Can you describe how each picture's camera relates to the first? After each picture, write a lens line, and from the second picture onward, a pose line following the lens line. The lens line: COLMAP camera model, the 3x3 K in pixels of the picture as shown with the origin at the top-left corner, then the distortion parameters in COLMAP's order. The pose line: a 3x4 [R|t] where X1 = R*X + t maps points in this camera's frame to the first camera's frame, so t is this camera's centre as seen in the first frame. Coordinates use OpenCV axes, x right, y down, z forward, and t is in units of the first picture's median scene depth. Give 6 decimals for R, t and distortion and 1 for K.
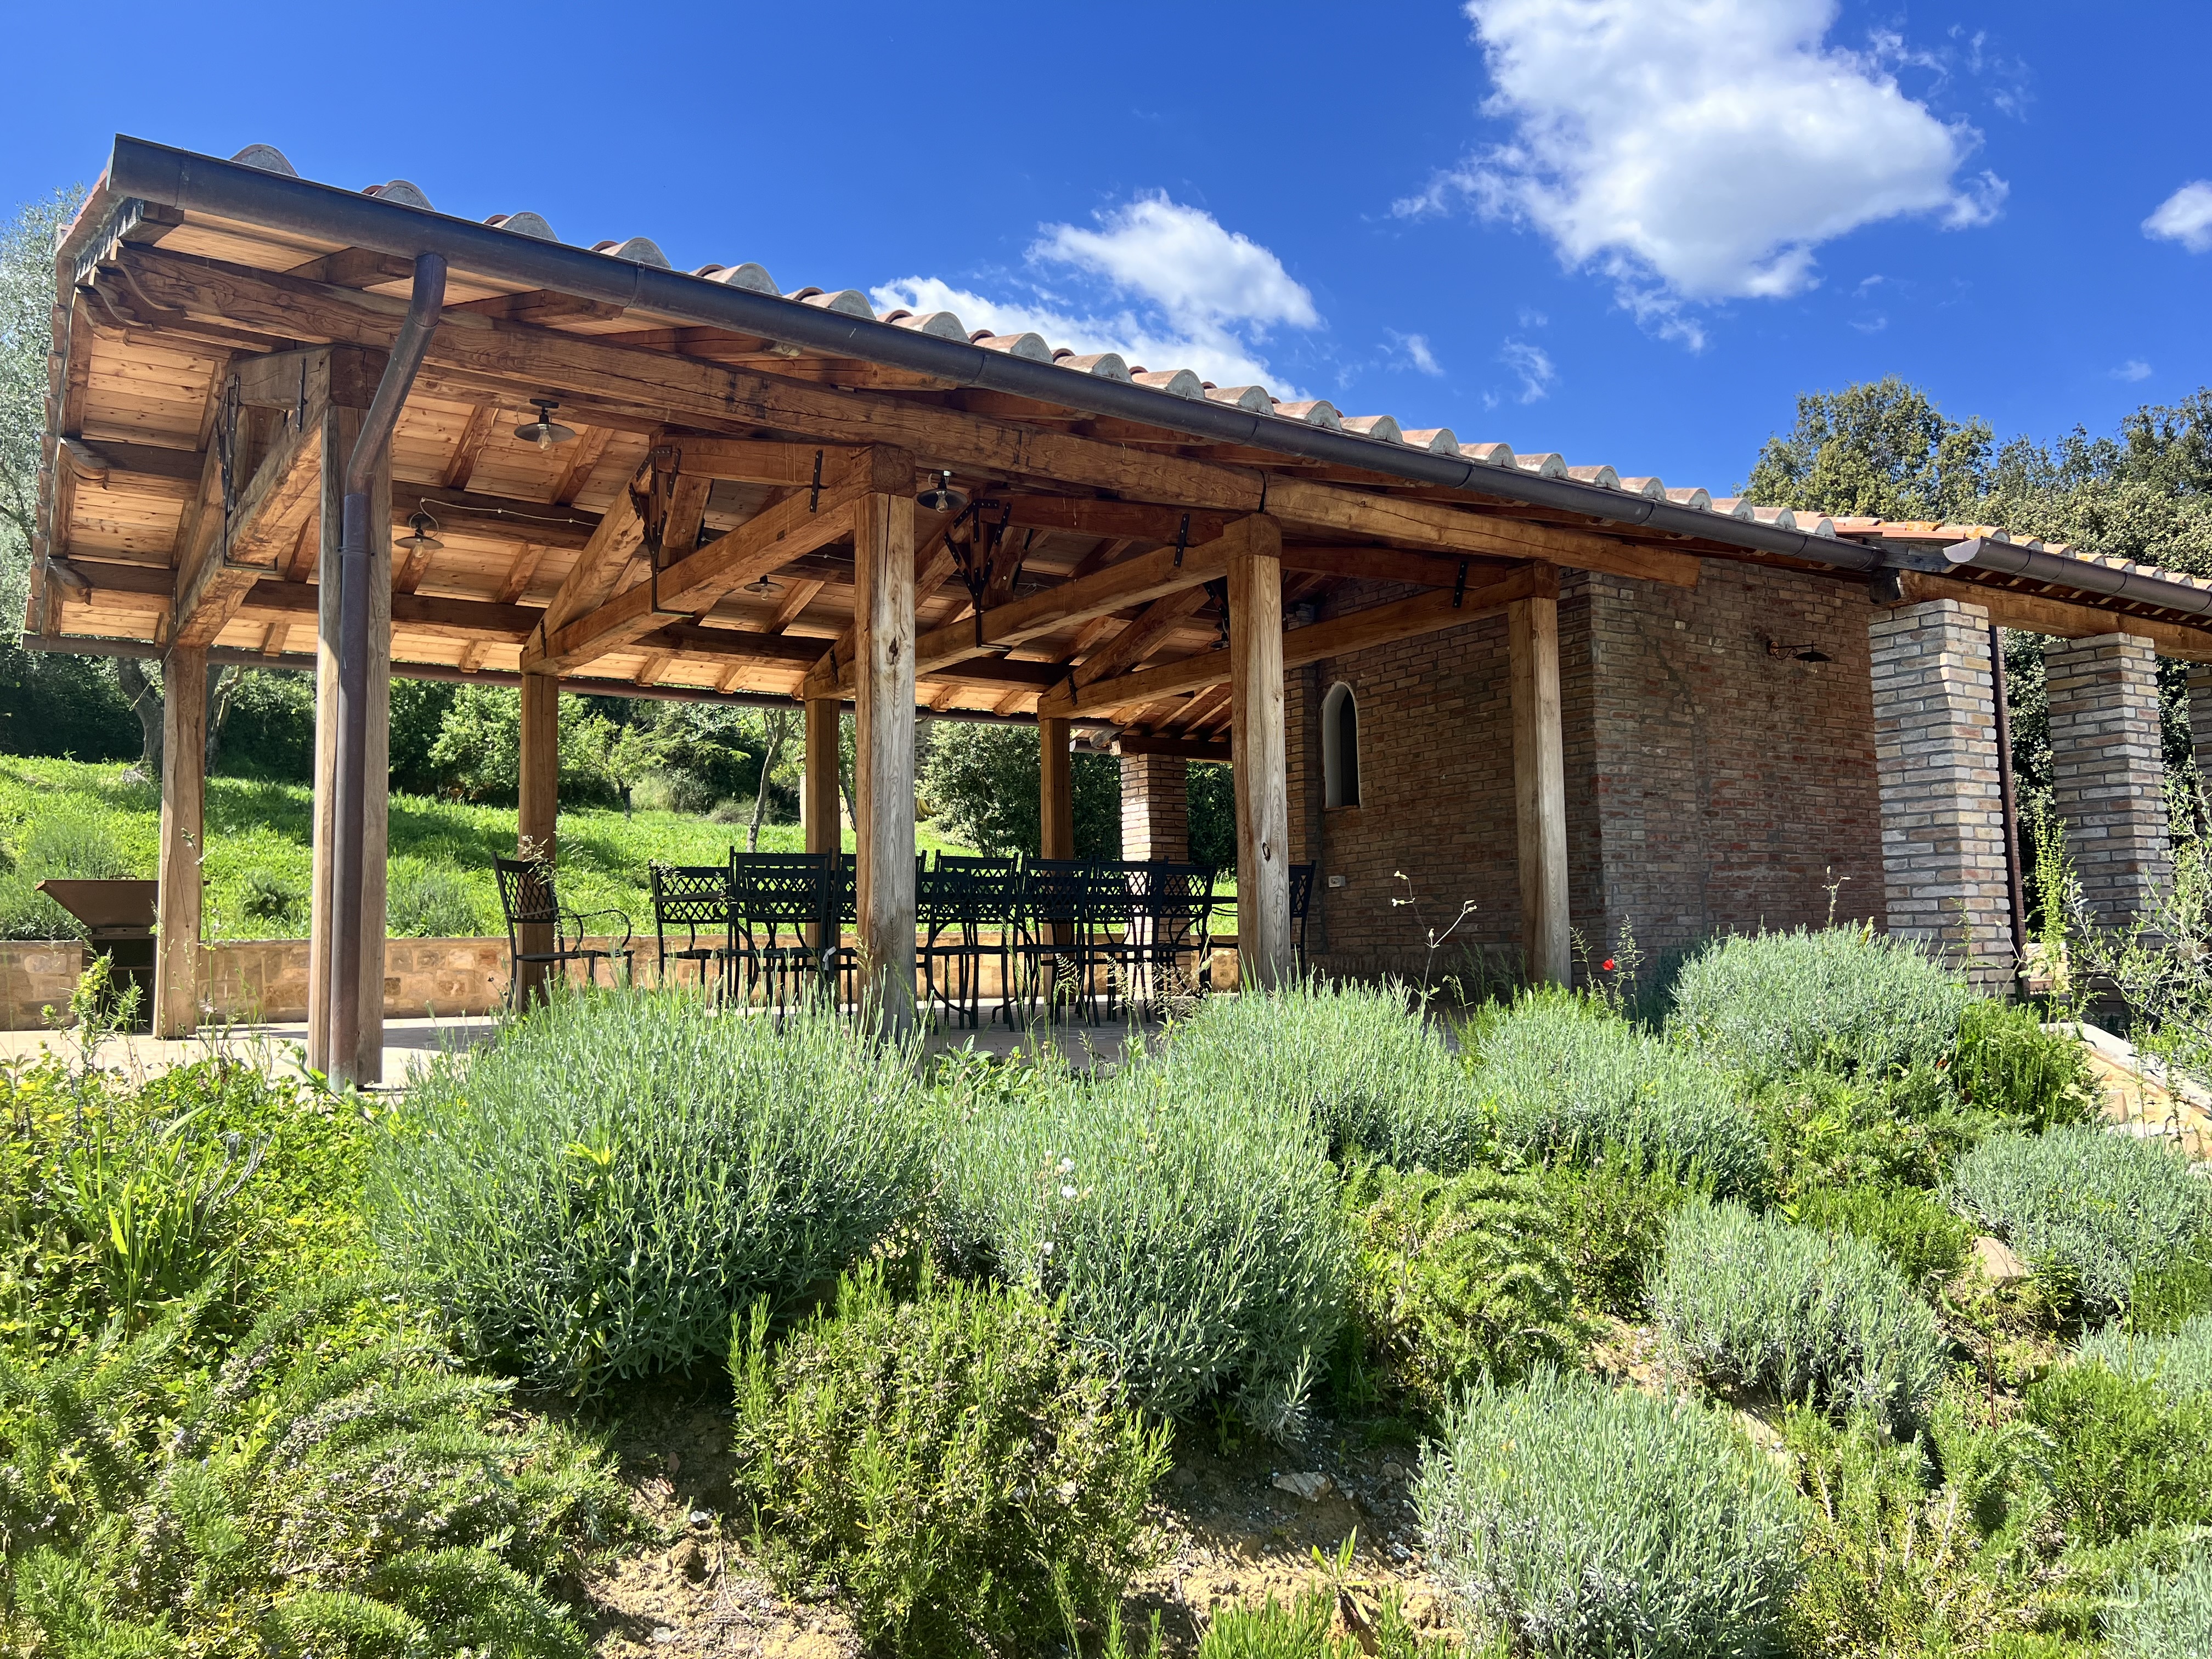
lens RADIAL K [[1659.3, 0, 1104.9], [0, 1659.3, 826.7], [0, 0, 1]] dist [0.007246, 0.002936]
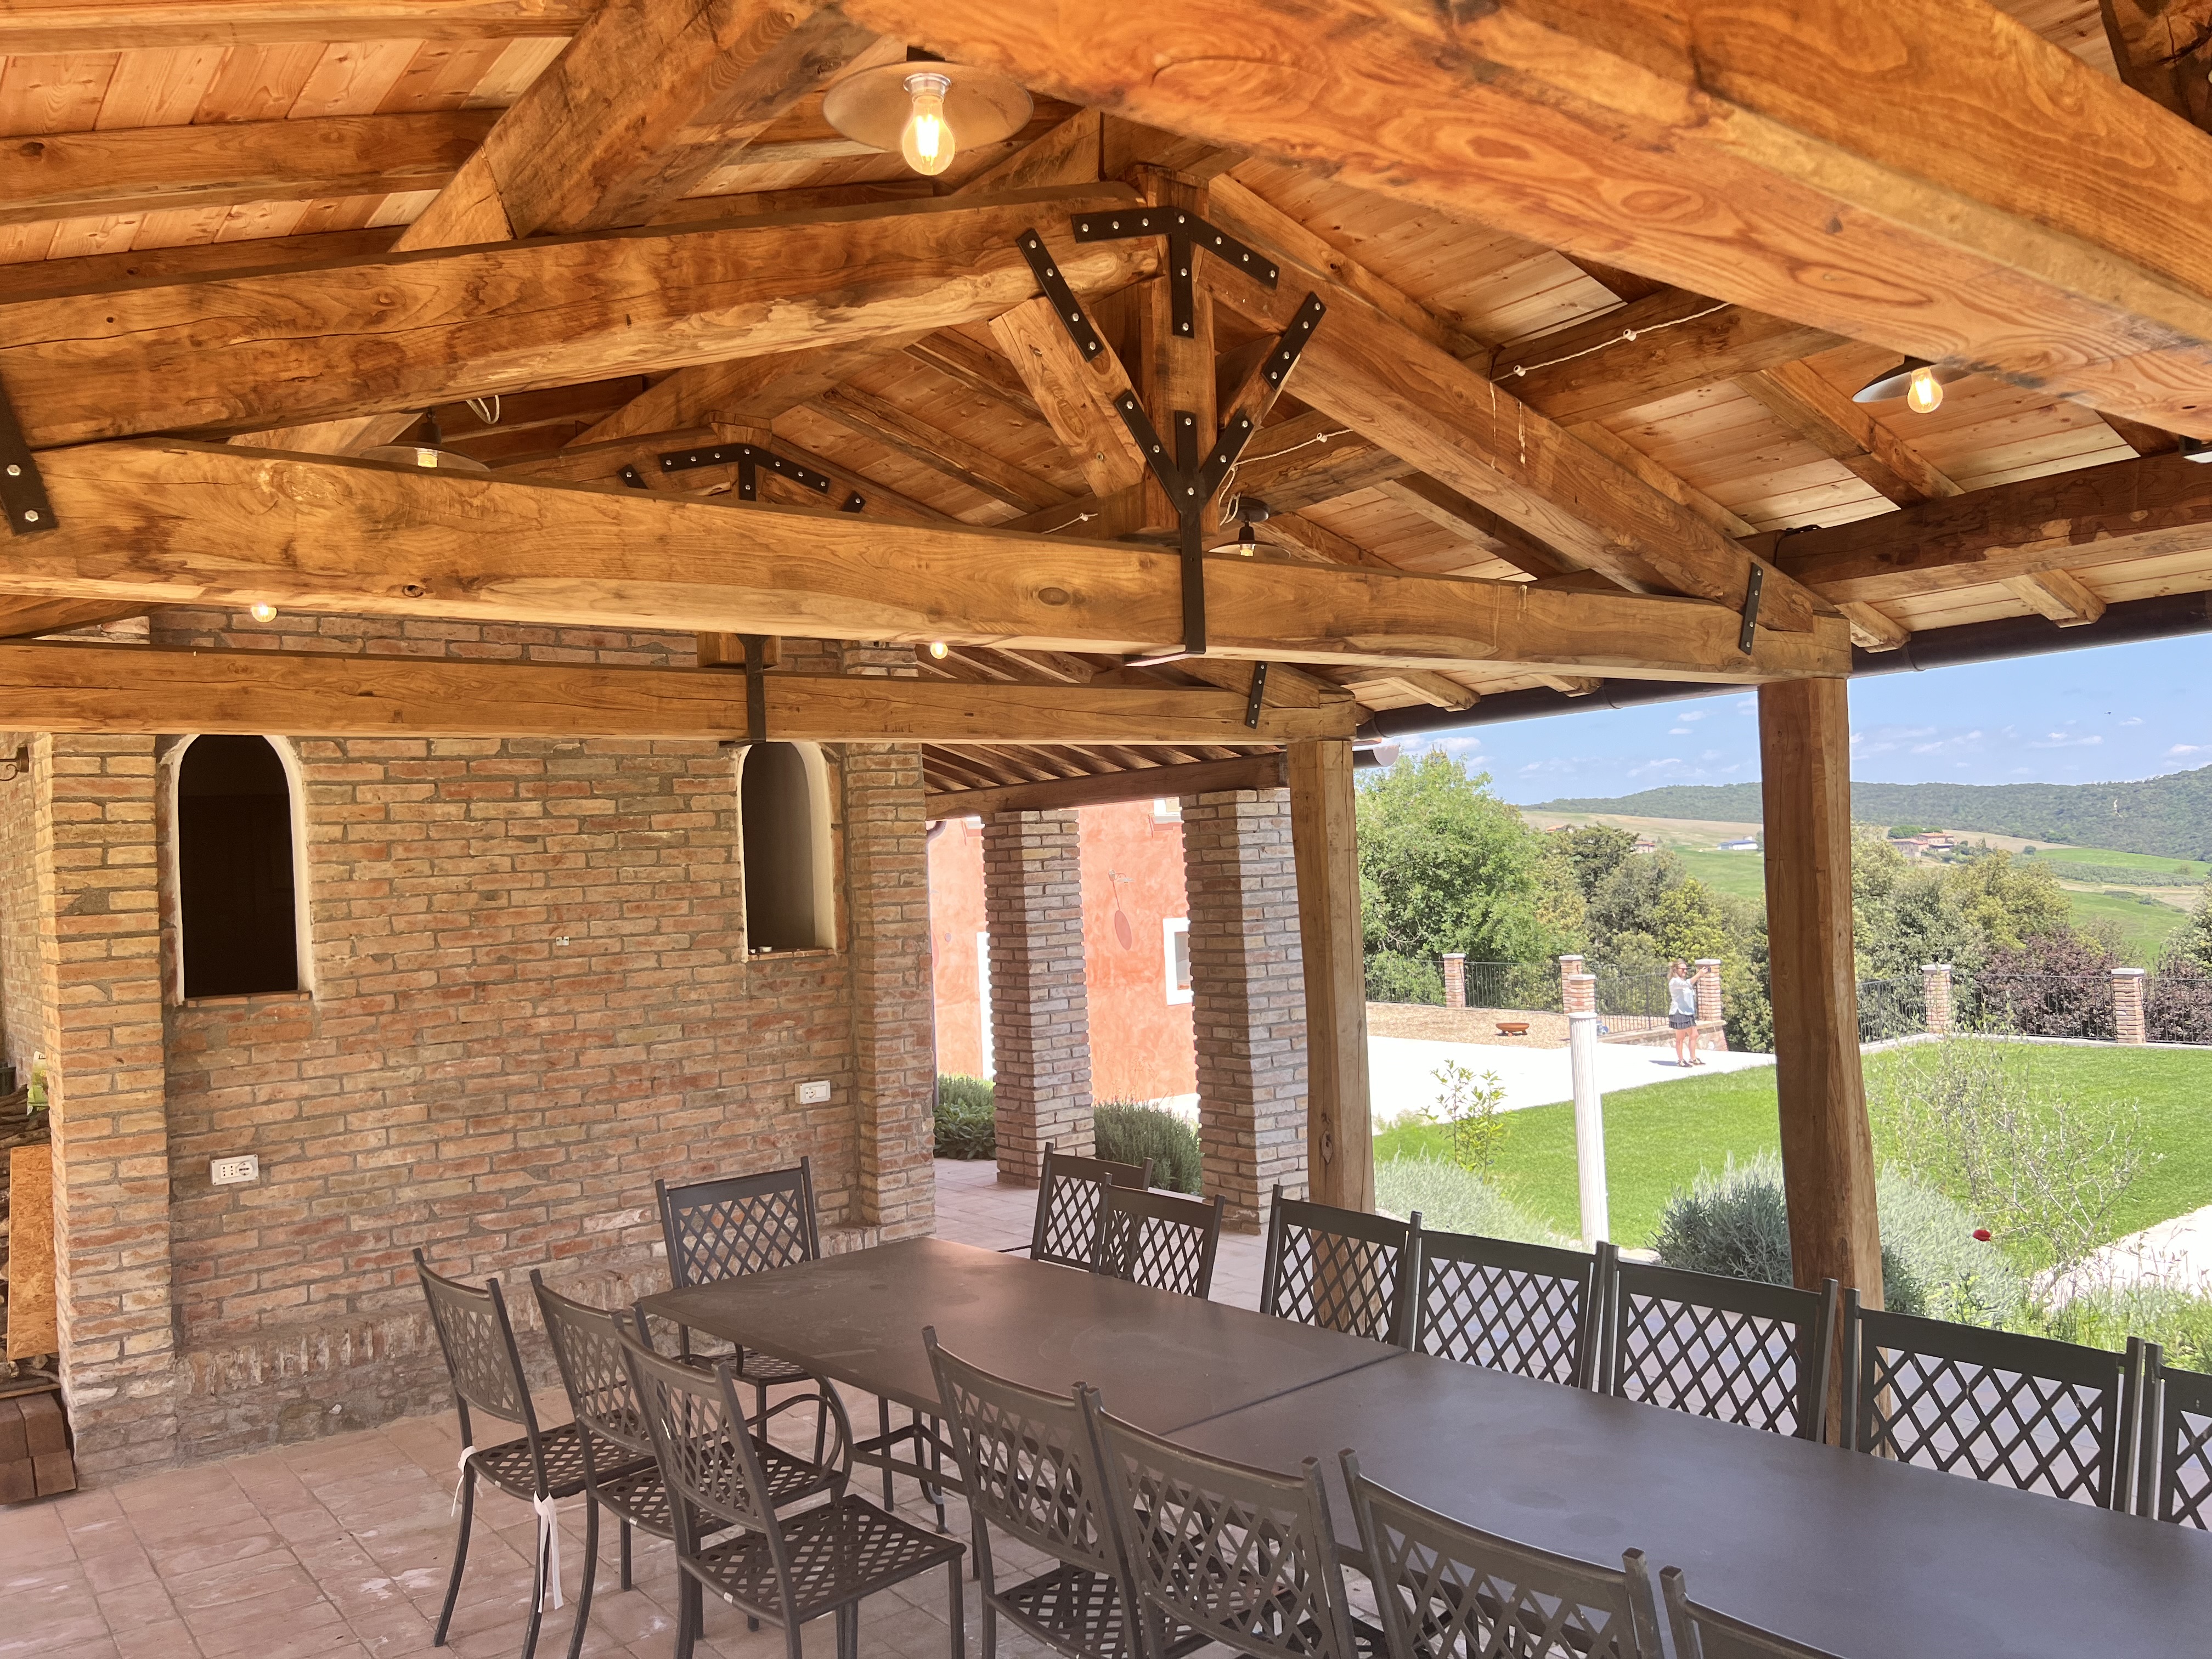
lens RADIAL K [[1659.3, 0, 1104.7], [0, 1659.3, 829.0], [0, 0, 1]] dist [0.007246, 0.002936]
pose [[-0.078800, 0.044233, 0.995909, -0.410035], [-0.033090, 0.998349, -0.046959, -0.056130], [-0.996341, -0.036655, -0.077206, 1.045878]]
